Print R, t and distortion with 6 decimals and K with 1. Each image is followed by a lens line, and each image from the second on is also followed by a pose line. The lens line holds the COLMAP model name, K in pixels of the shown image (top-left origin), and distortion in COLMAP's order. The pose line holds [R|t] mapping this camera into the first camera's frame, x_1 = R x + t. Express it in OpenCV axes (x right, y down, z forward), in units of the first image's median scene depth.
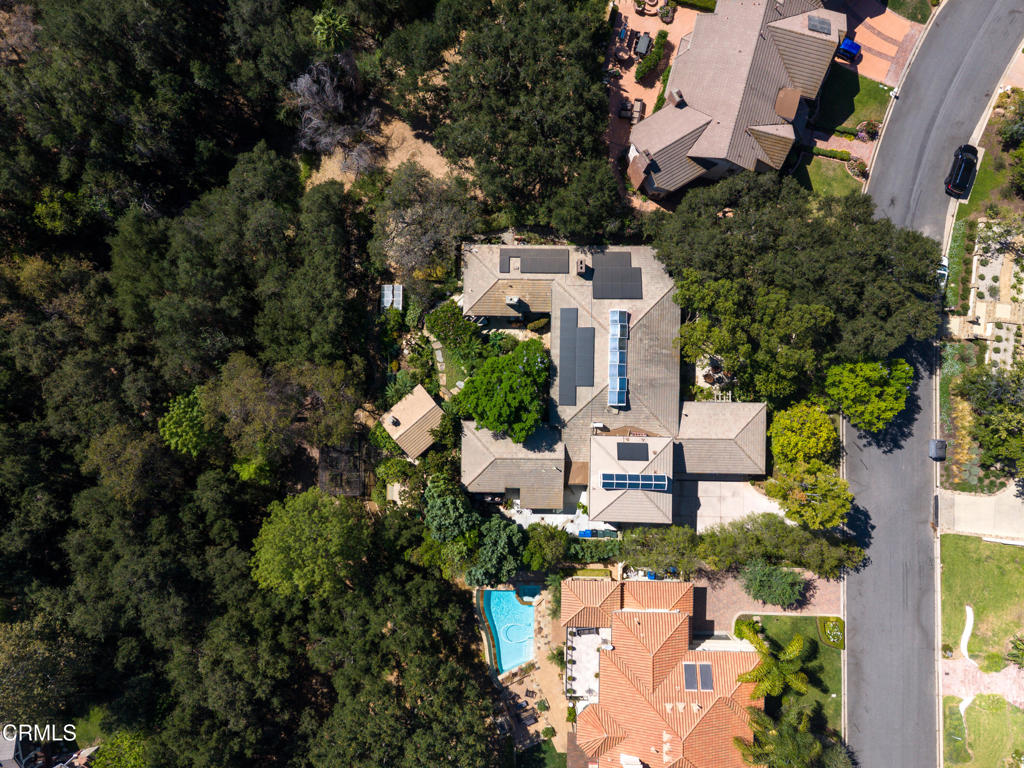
lens RADIAL K [[681.9, 0, 512.0], [0, 681.9, 384.0], [0, 0, 1]] dist [0.000567, 0.000486]
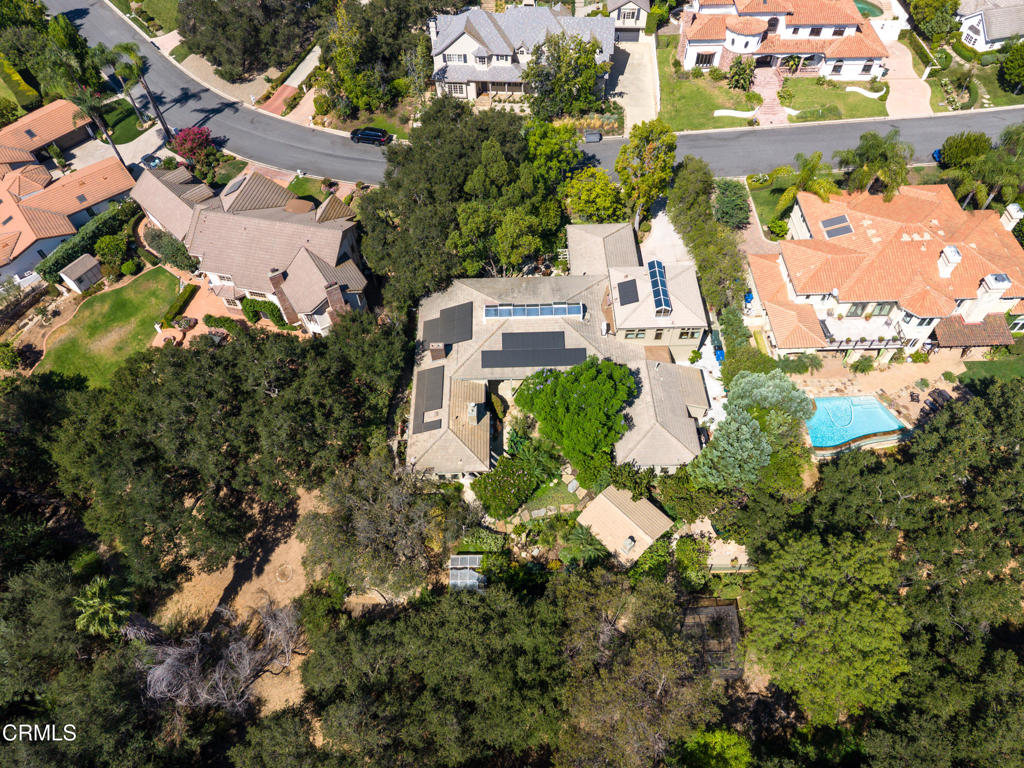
lens RADIAL K [[681.9, 0, 512.0], [0, 681.9, 384.0], [0, 0, 1]] dist [0.000567, 0.000486]
pose [[-0.030957, -0.802485, 0.595868, -0.481271], [0.999169, -0.040657, -0.002846, -0.066916], [0.026510, 0.595285, 0.803077, 0.268679]]
